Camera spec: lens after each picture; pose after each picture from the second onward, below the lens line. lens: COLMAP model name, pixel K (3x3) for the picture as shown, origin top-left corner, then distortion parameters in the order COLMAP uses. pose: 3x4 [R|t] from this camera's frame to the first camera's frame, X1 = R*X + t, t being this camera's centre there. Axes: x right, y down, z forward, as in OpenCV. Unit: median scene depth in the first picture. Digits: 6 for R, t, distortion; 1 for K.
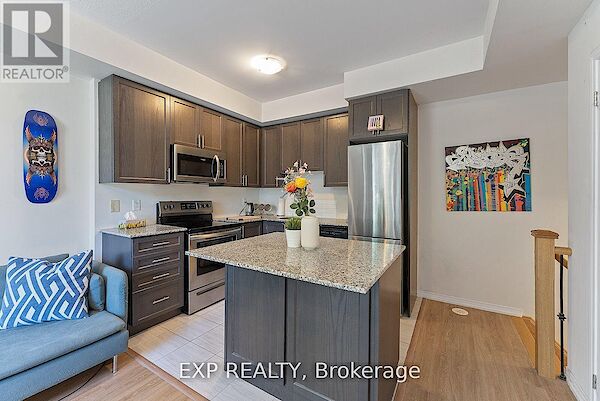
lens RADIAL K [[250.4, 0, 297.7], [0, 250.4, 195.1], [0, 0, 1]] dist [0.000407, 0.000004]
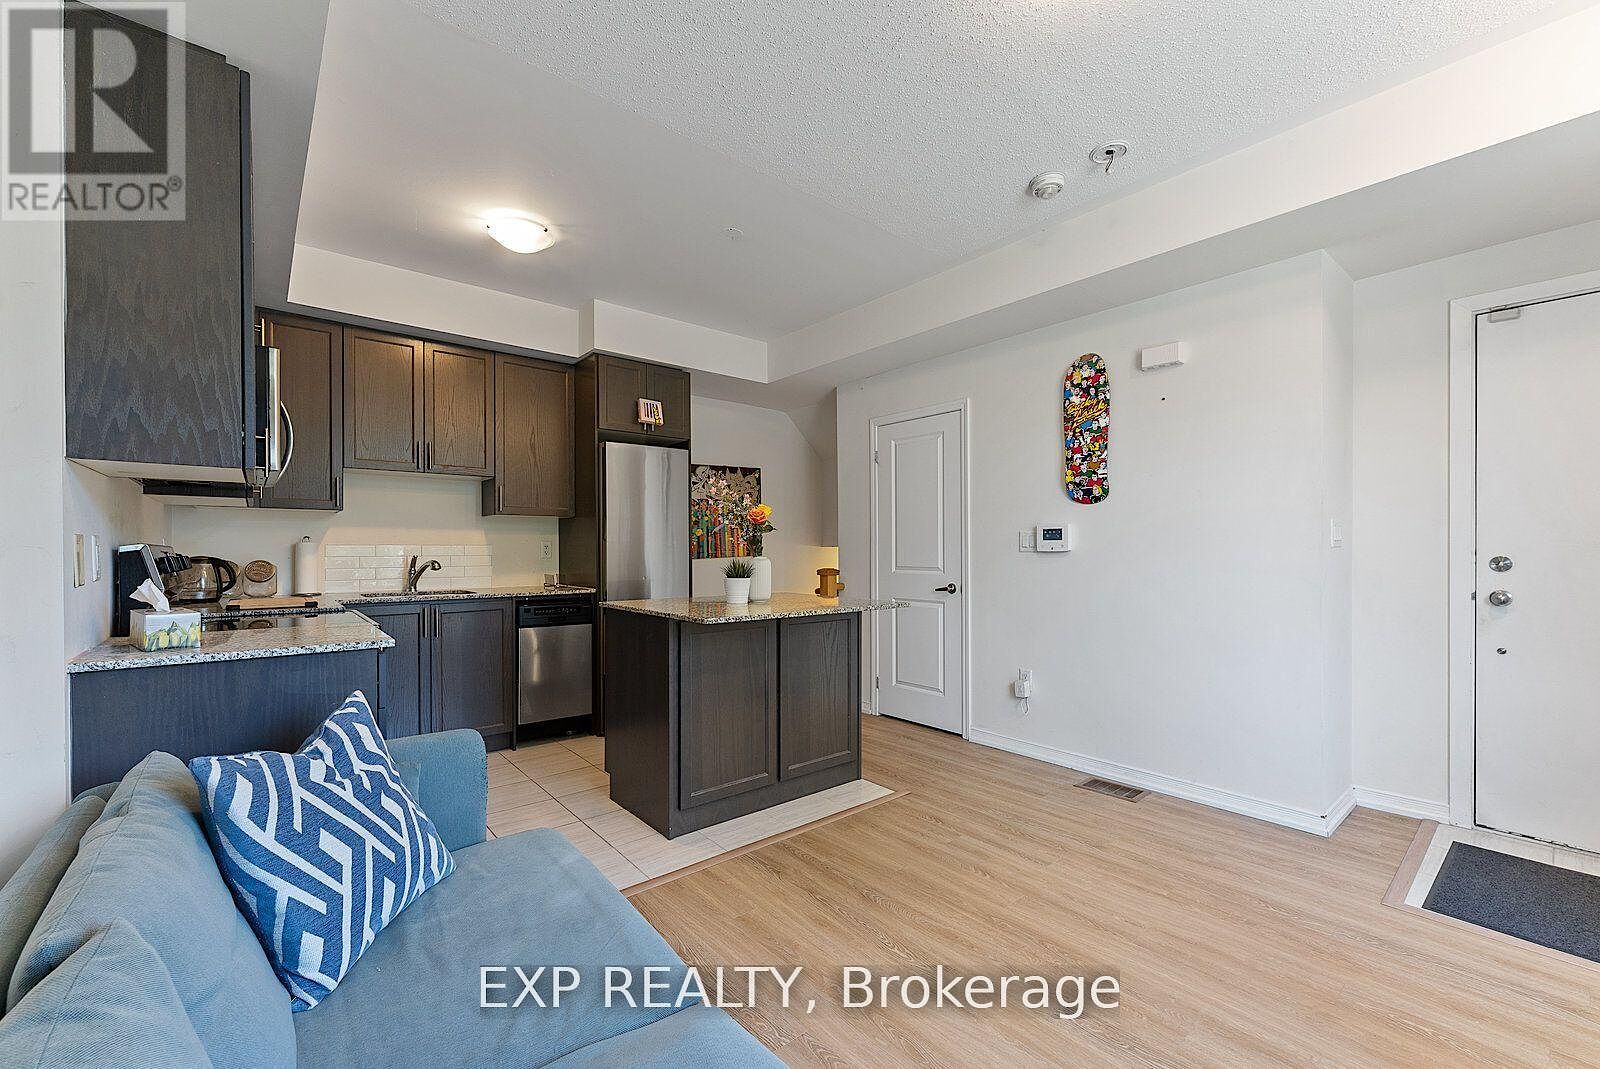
lens RADIAL K [[646.6, 0, 796.0], [0, 646.6, 549.2], [0, 0, 1]] dist [0.000153, -0.000003]
pose [[0.322496, -0.006889, 0.946546, -0.980576], [0.004680, 0.999973, 0.005684, 0.028427], [-0.946559, 0.002597, 0.322519, 0.168464]]
